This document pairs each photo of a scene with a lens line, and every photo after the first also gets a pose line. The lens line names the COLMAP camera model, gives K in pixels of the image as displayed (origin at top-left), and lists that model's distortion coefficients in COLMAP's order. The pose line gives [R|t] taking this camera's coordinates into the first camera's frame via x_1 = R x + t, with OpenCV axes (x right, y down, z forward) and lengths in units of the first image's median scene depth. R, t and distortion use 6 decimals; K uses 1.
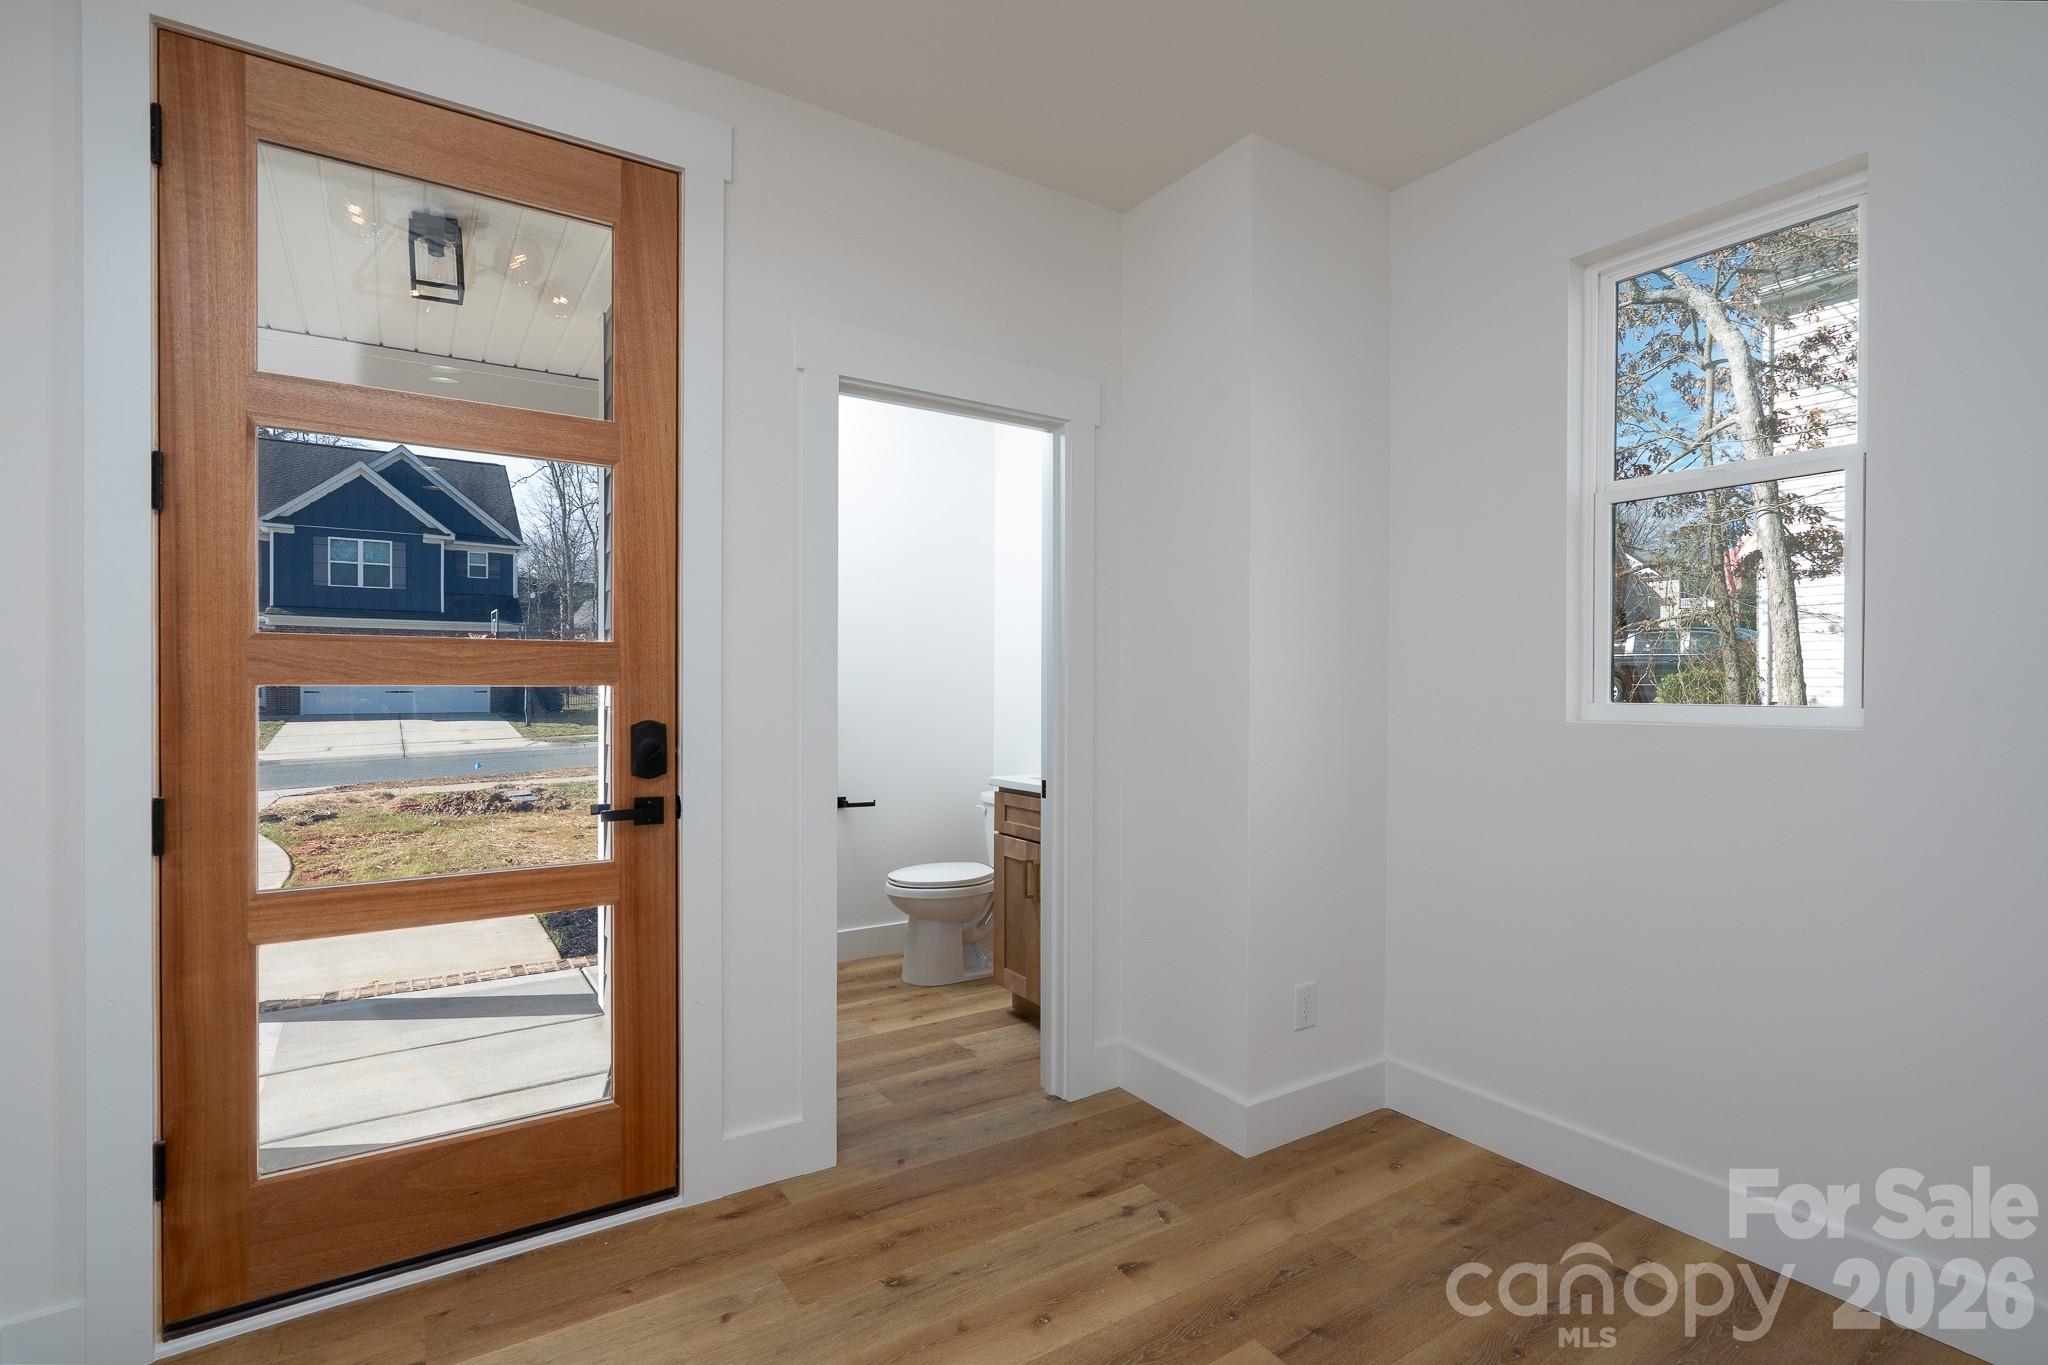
lens RADIAL K [[920.8, 0, 1024.0], [0, 920.8, 682.5], [0, 0, 1]] dist [0.001024, 0.000197]
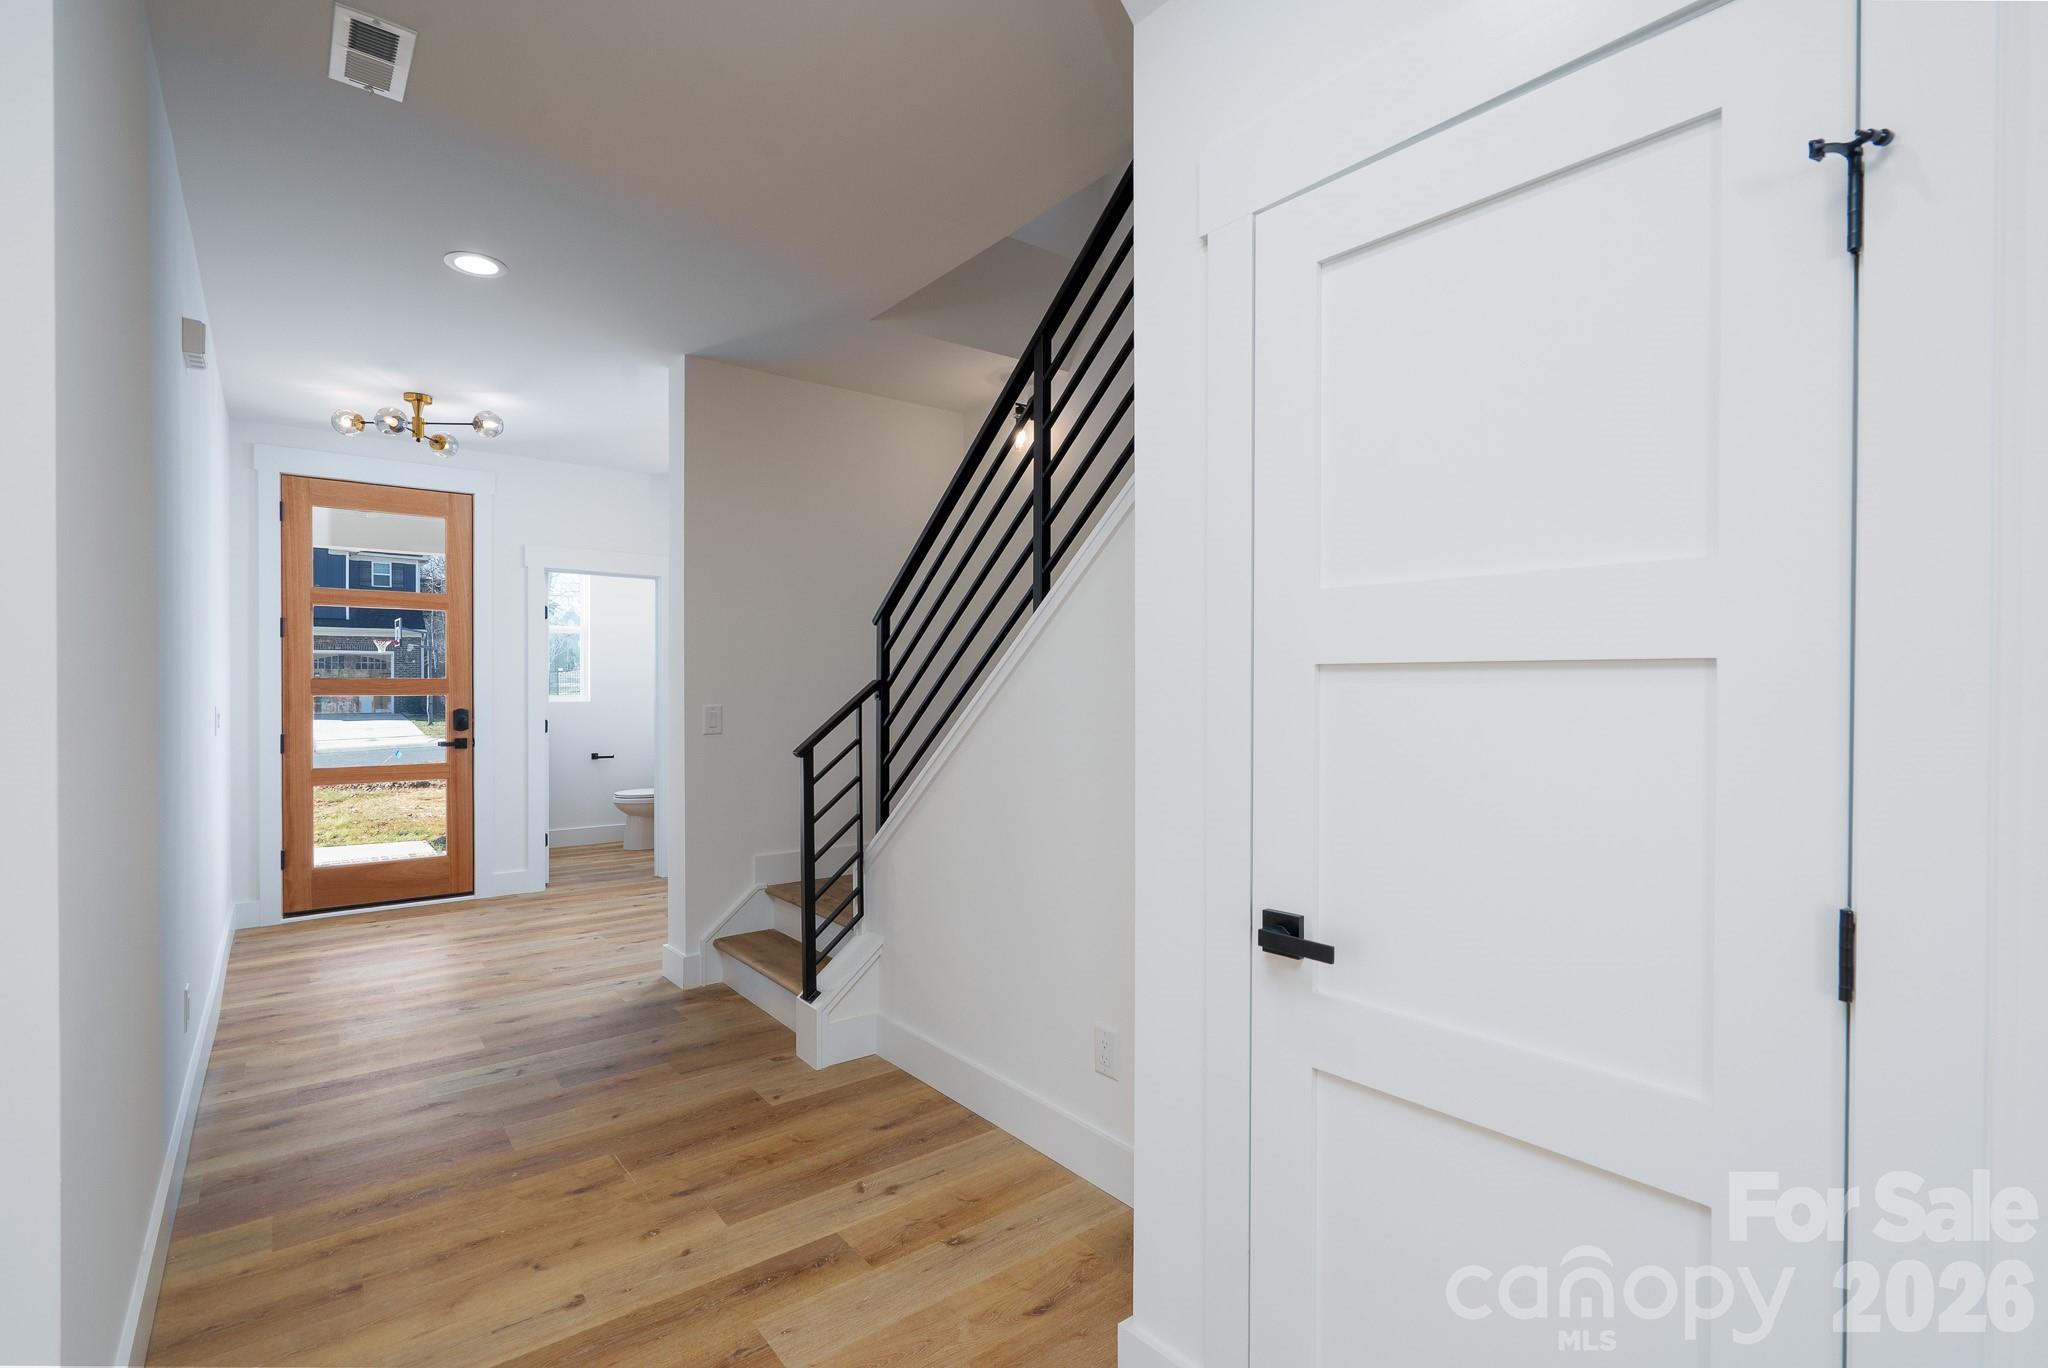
lens RADIAL K [[942.7, 0, 1021.3], [0, 942.7, 688.0], [0, 0, 1]] dist [-0.002704, 0.000231]
pose [[0.998014, -0.000194, 0.063000, 0.995493], [-0.000157, 0.999985, 0.005563, -0.031184], [-0.063000, -0.005562, 0.997998, -1.735884]]
